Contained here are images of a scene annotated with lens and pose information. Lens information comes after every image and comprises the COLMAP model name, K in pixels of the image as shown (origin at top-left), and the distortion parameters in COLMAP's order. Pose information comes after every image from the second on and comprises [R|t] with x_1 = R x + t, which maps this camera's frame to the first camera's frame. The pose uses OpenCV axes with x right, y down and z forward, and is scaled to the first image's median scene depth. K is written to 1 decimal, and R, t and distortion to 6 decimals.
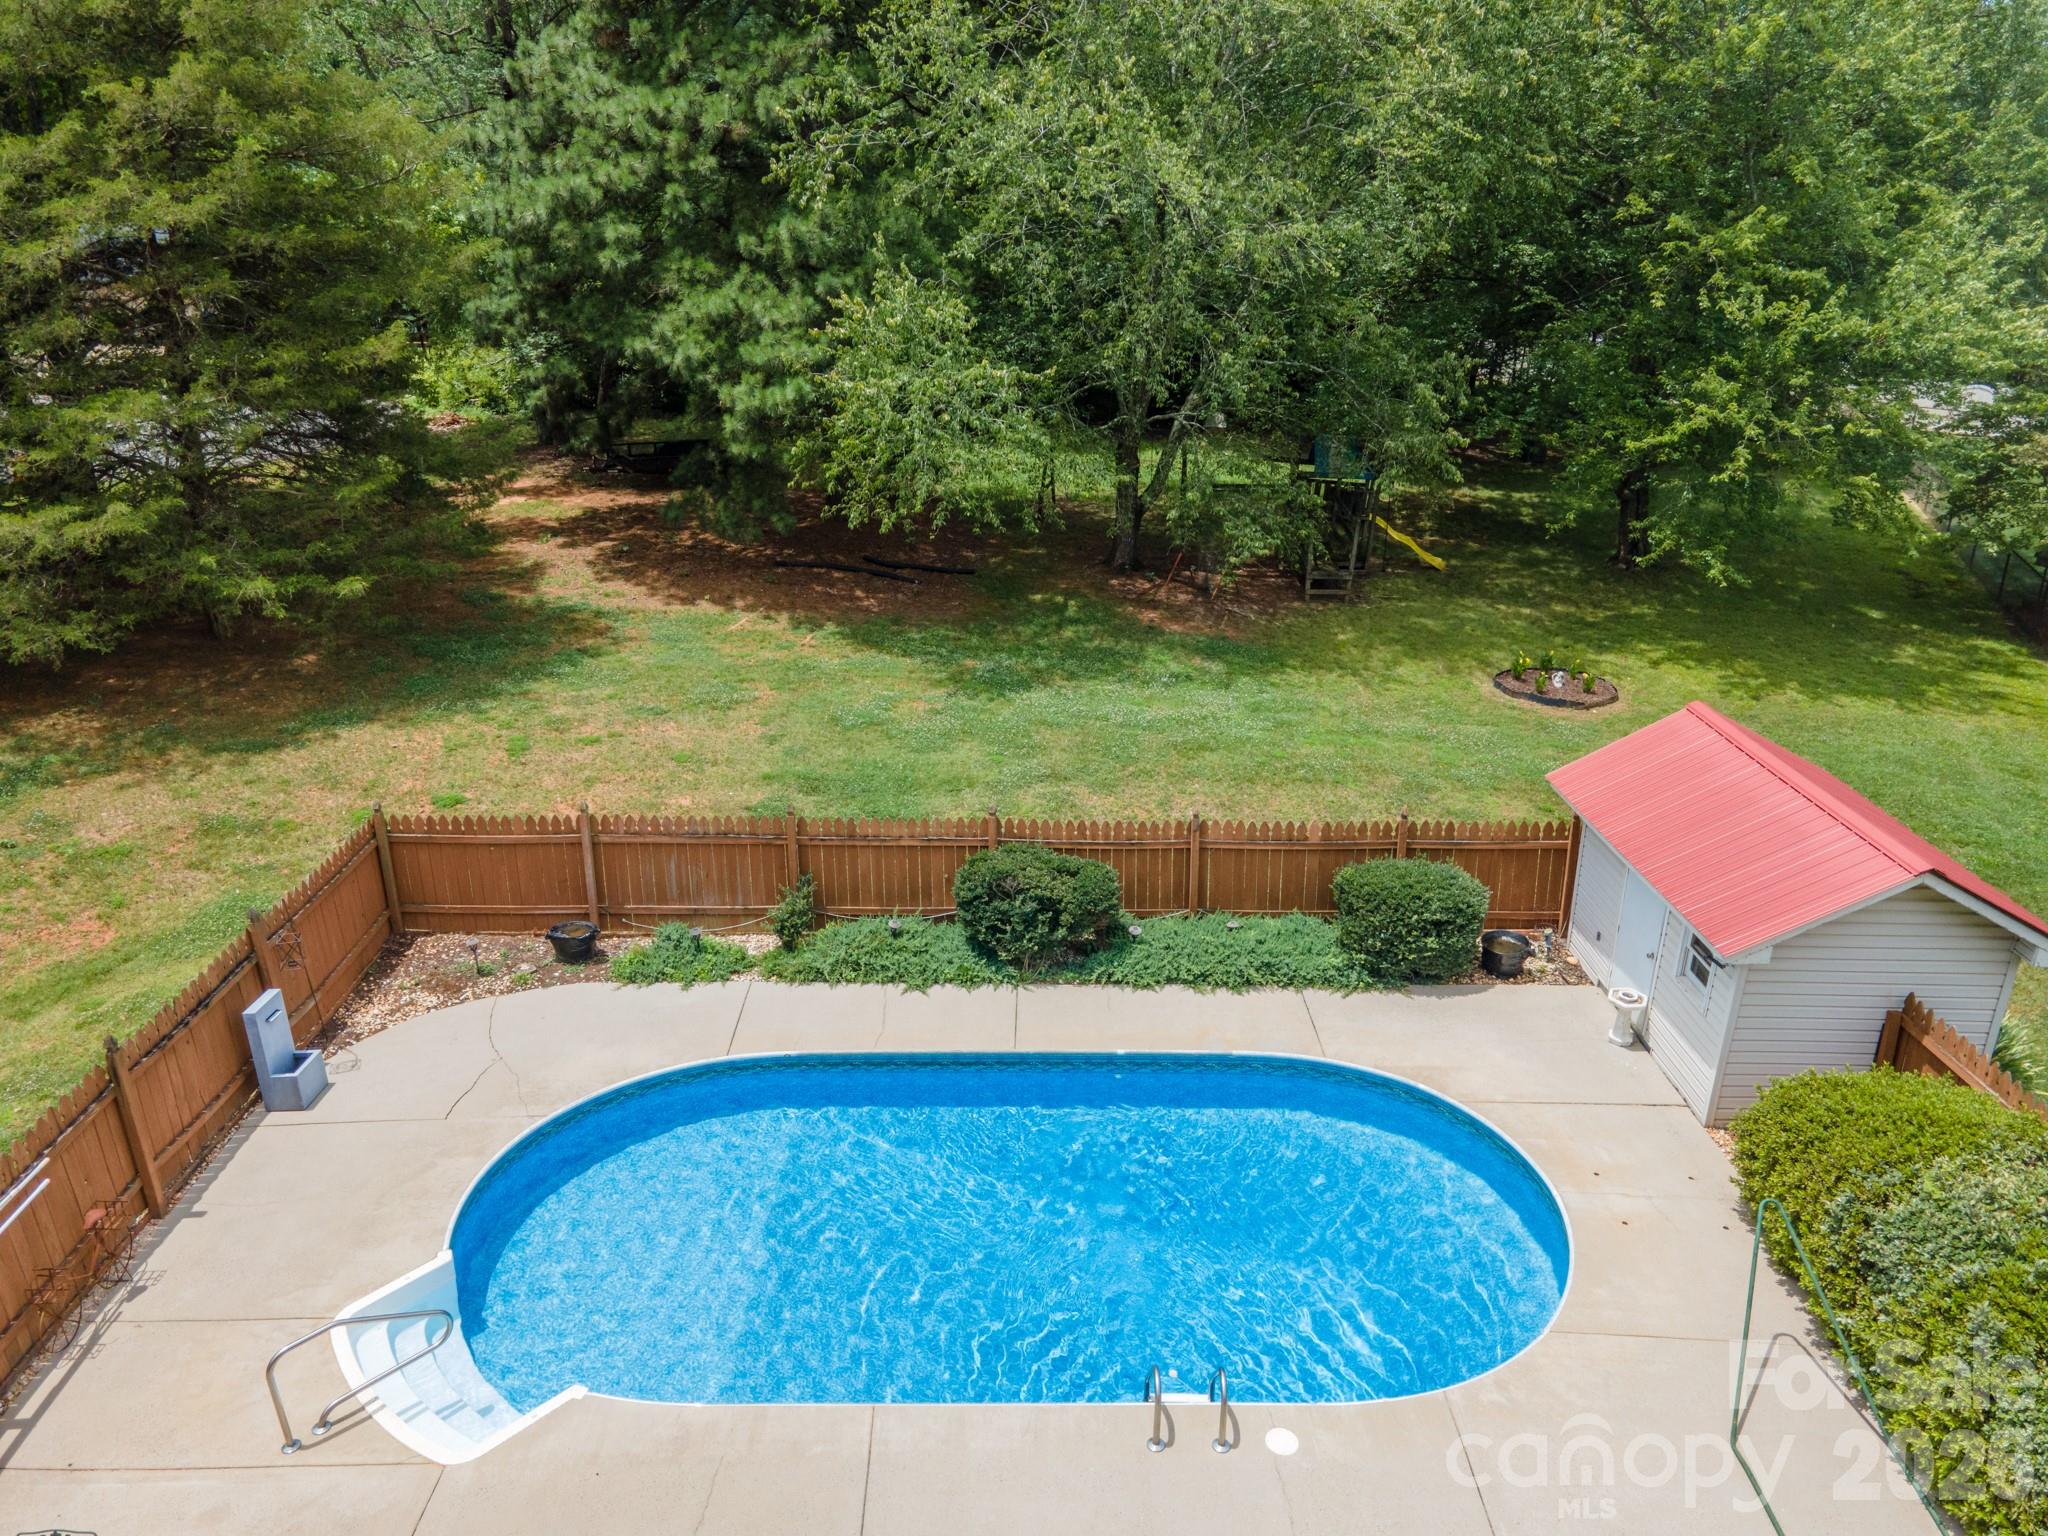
lens RADIAL K [[1454.7, 0, 1024.0], [0, 1454.7, 768.0], [0, 0, 1]] dist [0.037059, 0.001057]
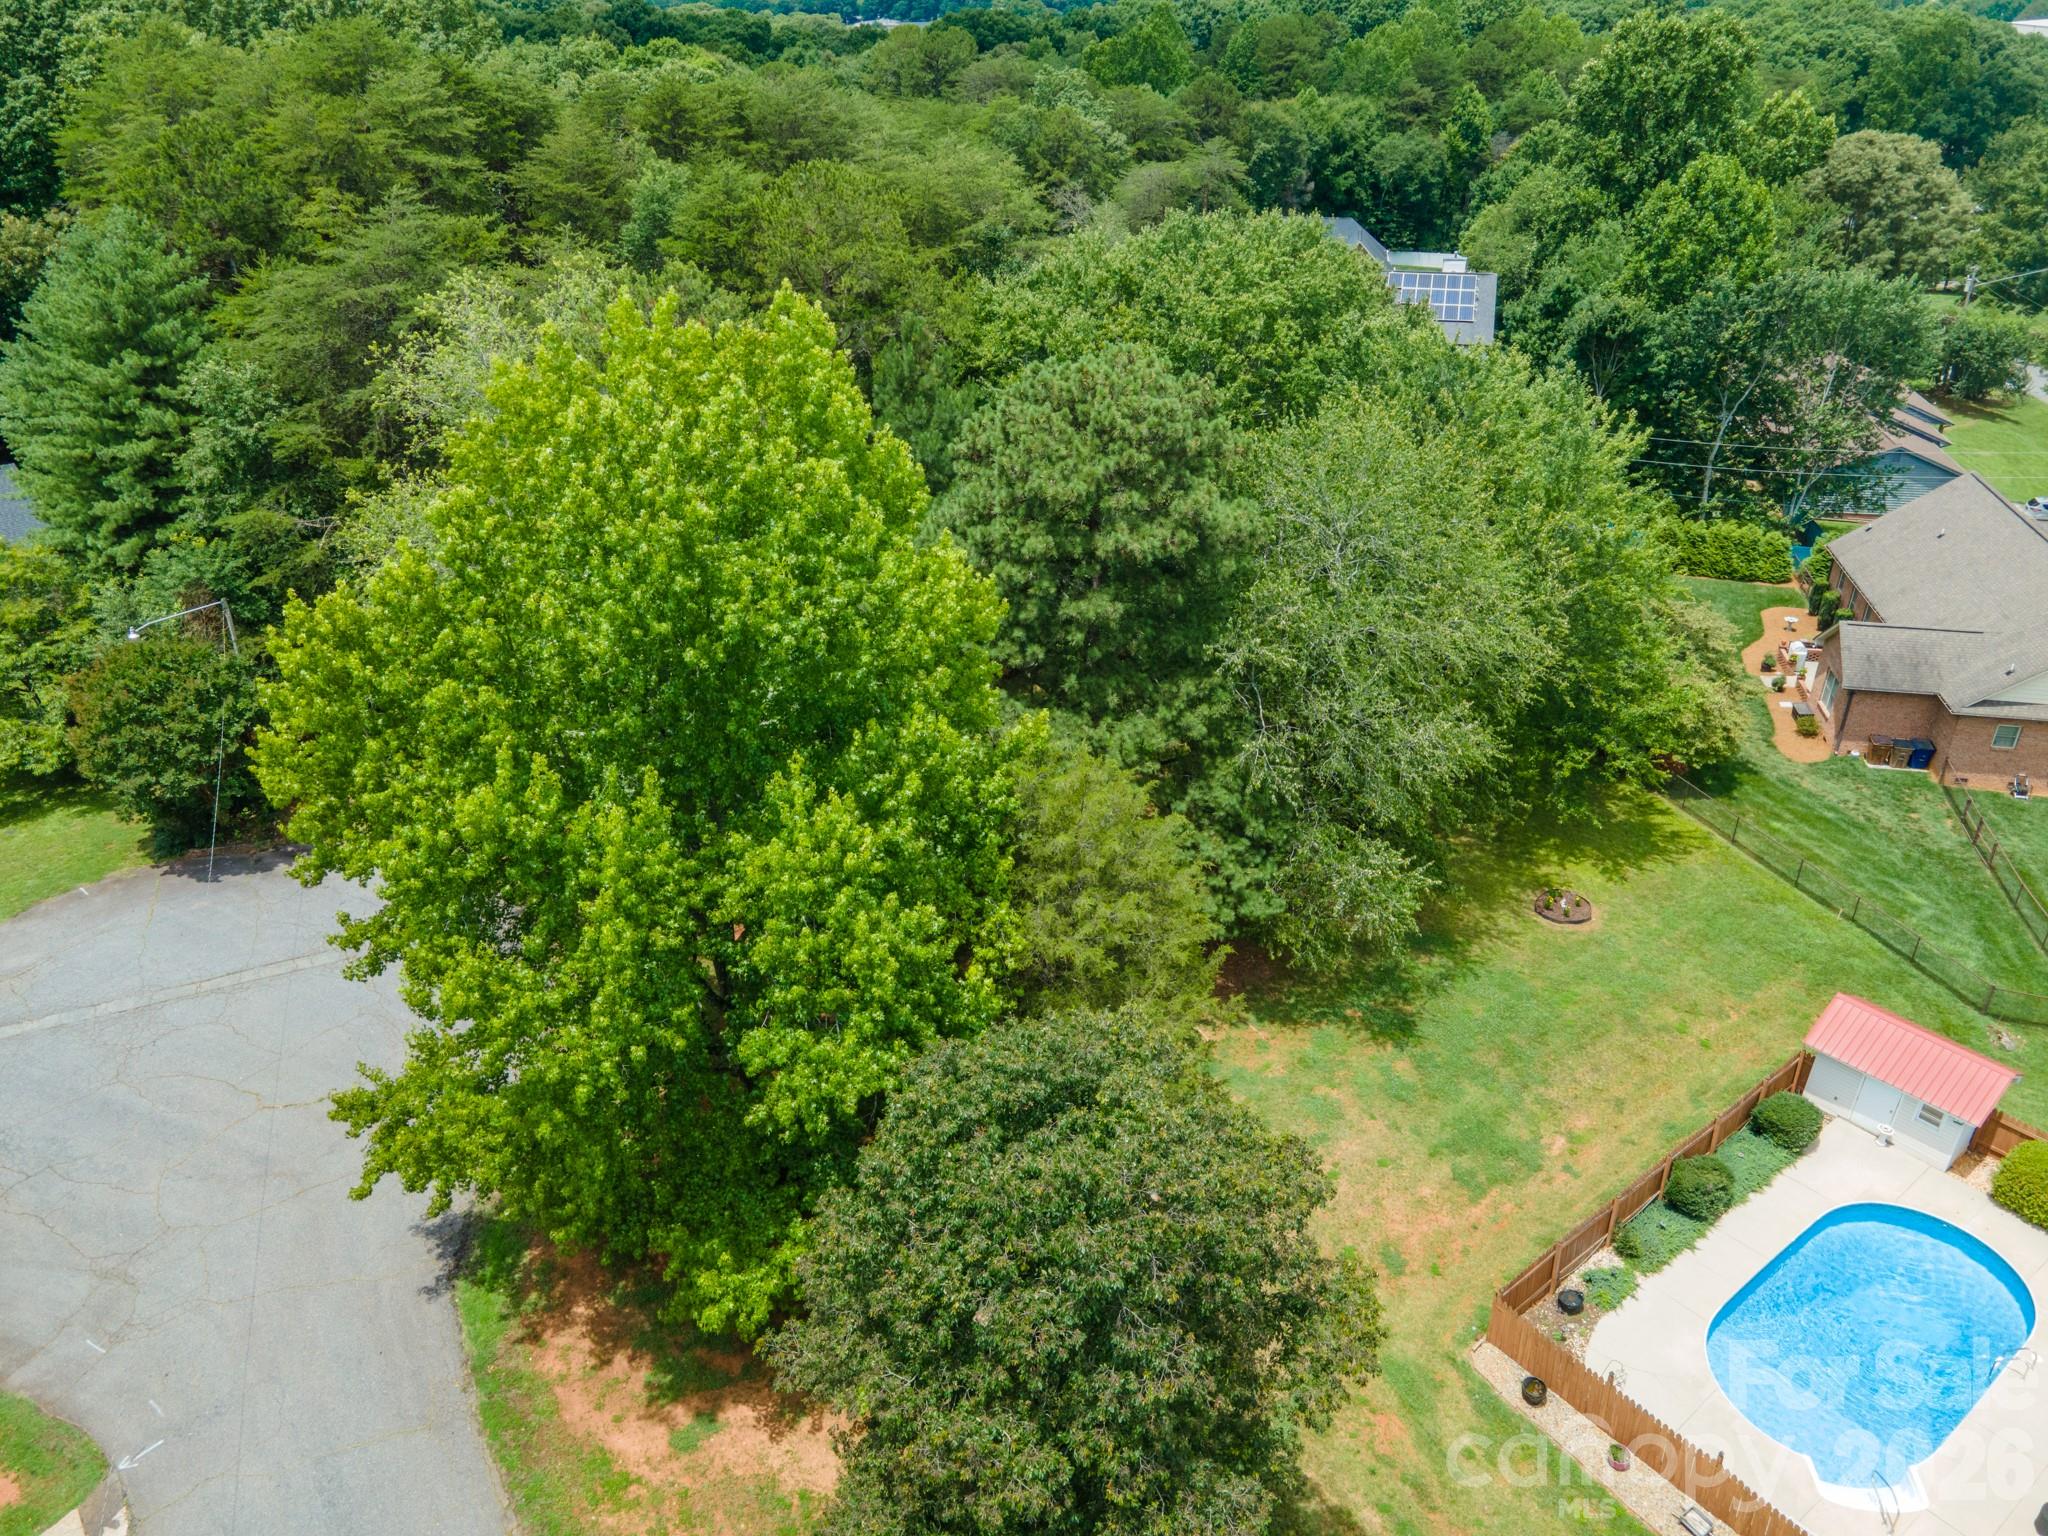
lens RADIAL K [[1490.4, 0, 1024.0], [0, 1490.4, 768.0], [0, 0, 1]] dist [0.034022, -0.004927]
pose [[0.779446, -0.293111, 0.553670, -1.375325], [0.218071, 0.955465, 0.198824, -0.878004], [-0.587290, -0.034233, 0.808652, -0.169625]]
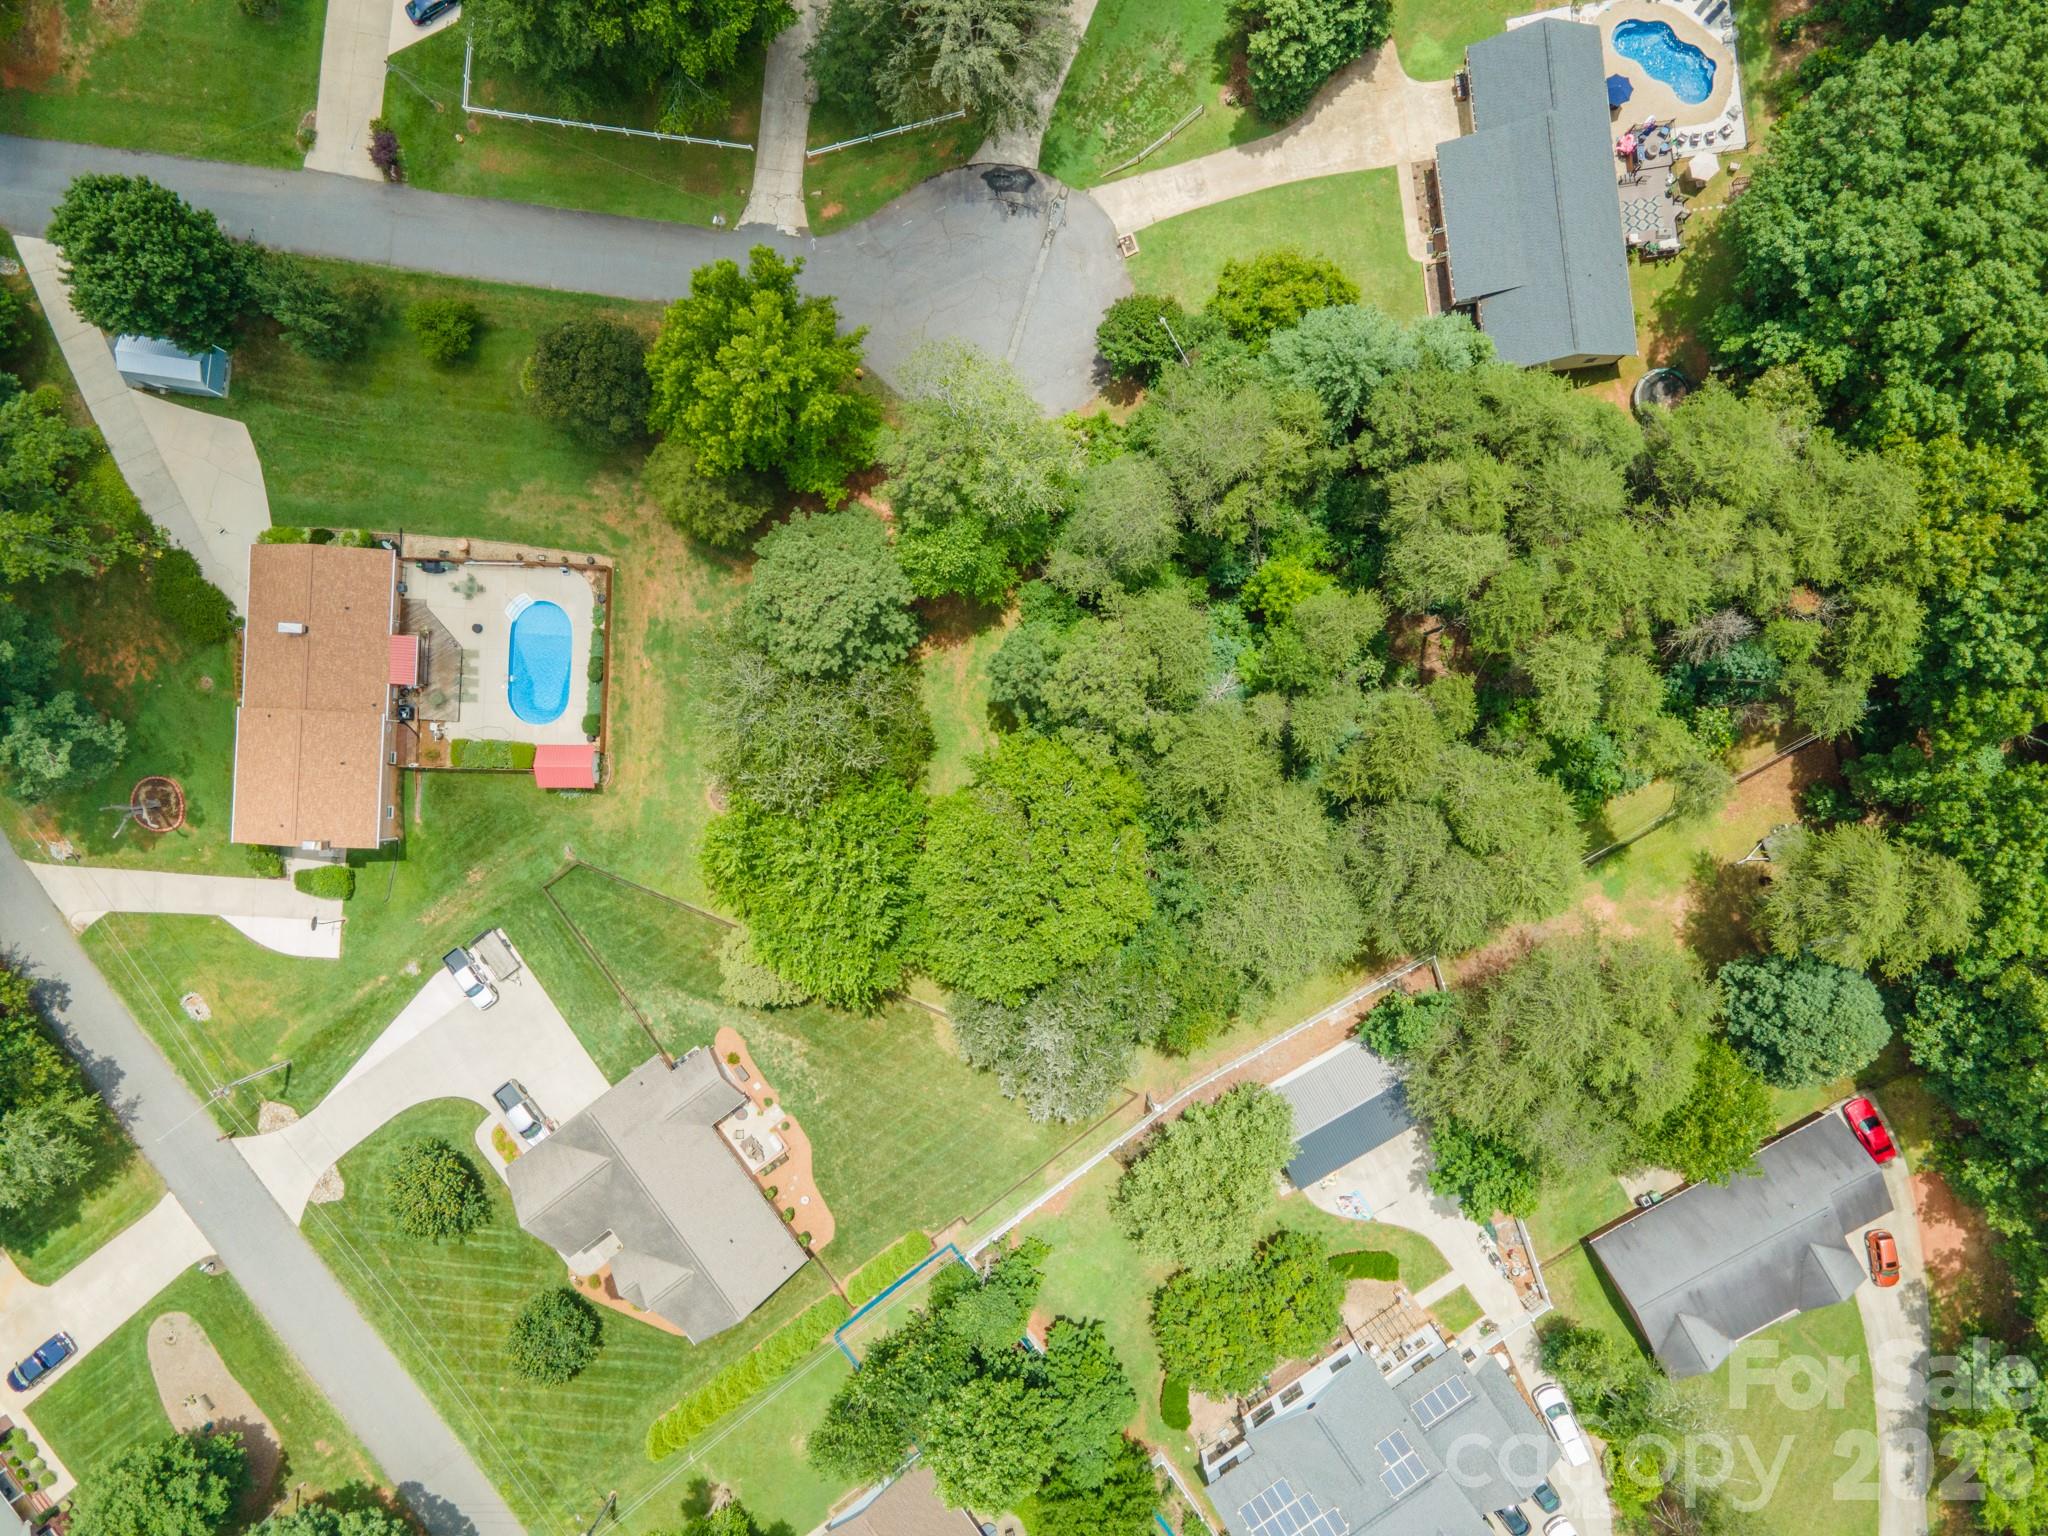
lens RADIAL K [[1454.7, 0, 1024.0], [0, 1454.7, 768.0], [0, 0, 1]] dist [0.037059, 0.001057]
pose [[-0.042716, 0.998912, 0.018723, 0.177947], [-0.331858, -0.031862, 0.942791, -4.967463], [0.942362, 0.034059, 0.332857, 0.454019]]
